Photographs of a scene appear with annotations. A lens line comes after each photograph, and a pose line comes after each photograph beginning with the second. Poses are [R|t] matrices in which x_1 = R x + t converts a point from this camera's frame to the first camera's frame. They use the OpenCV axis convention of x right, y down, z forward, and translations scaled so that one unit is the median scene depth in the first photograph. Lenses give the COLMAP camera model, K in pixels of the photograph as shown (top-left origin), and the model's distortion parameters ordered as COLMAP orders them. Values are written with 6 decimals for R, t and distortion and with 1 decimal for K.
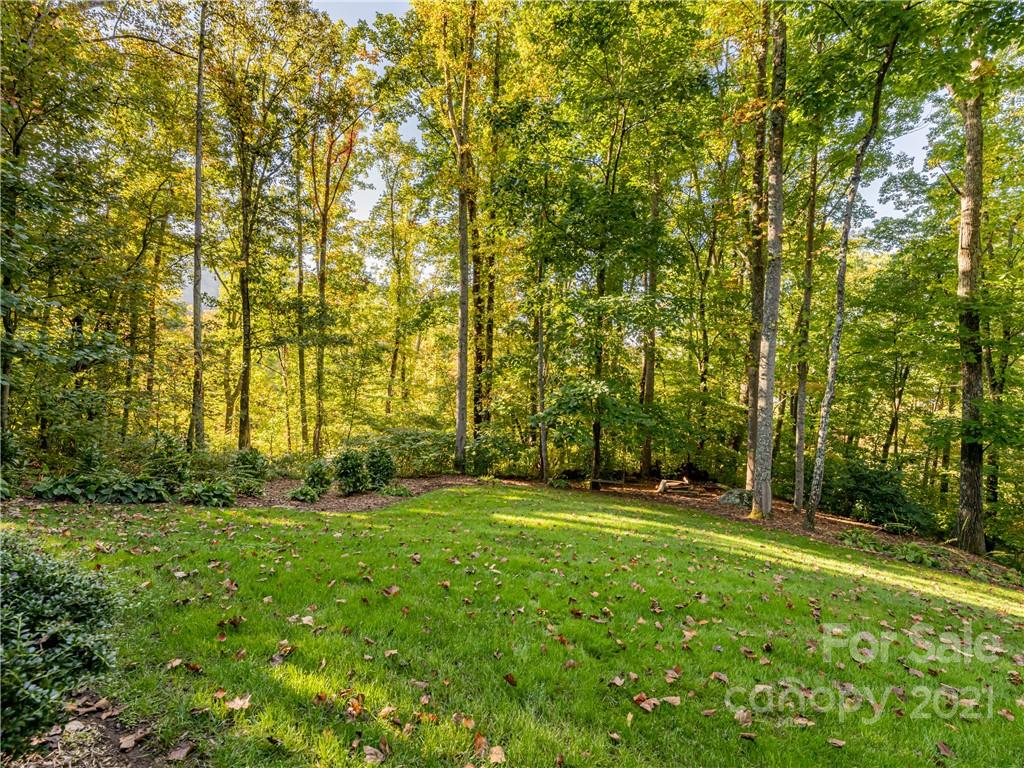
lens RADIAL K [[451.9, 0, 512.0], [0, 451.9, 384.0], [0, 0, 1]] dist [-0.000679, -0.000069]
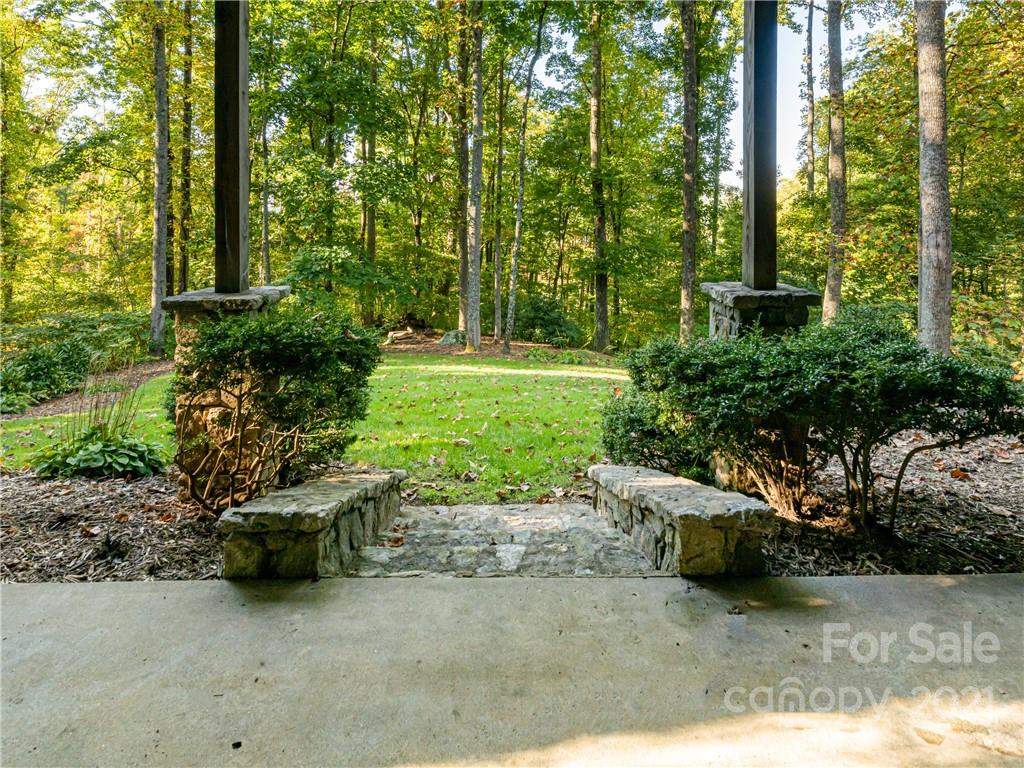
lens RADIAL K [[492.1, 0, 525.6], [0, 492.1, 384.2], [0, 0, 1]] dist [0.001633, 0.000268]
pose [[0.805669, -0.203200, 0.556424, -0.083975], [0.026332, 0.950681, 0.309052, -0.021954], [-0.591781, -0.234342, 0.771284, -0.115831]]
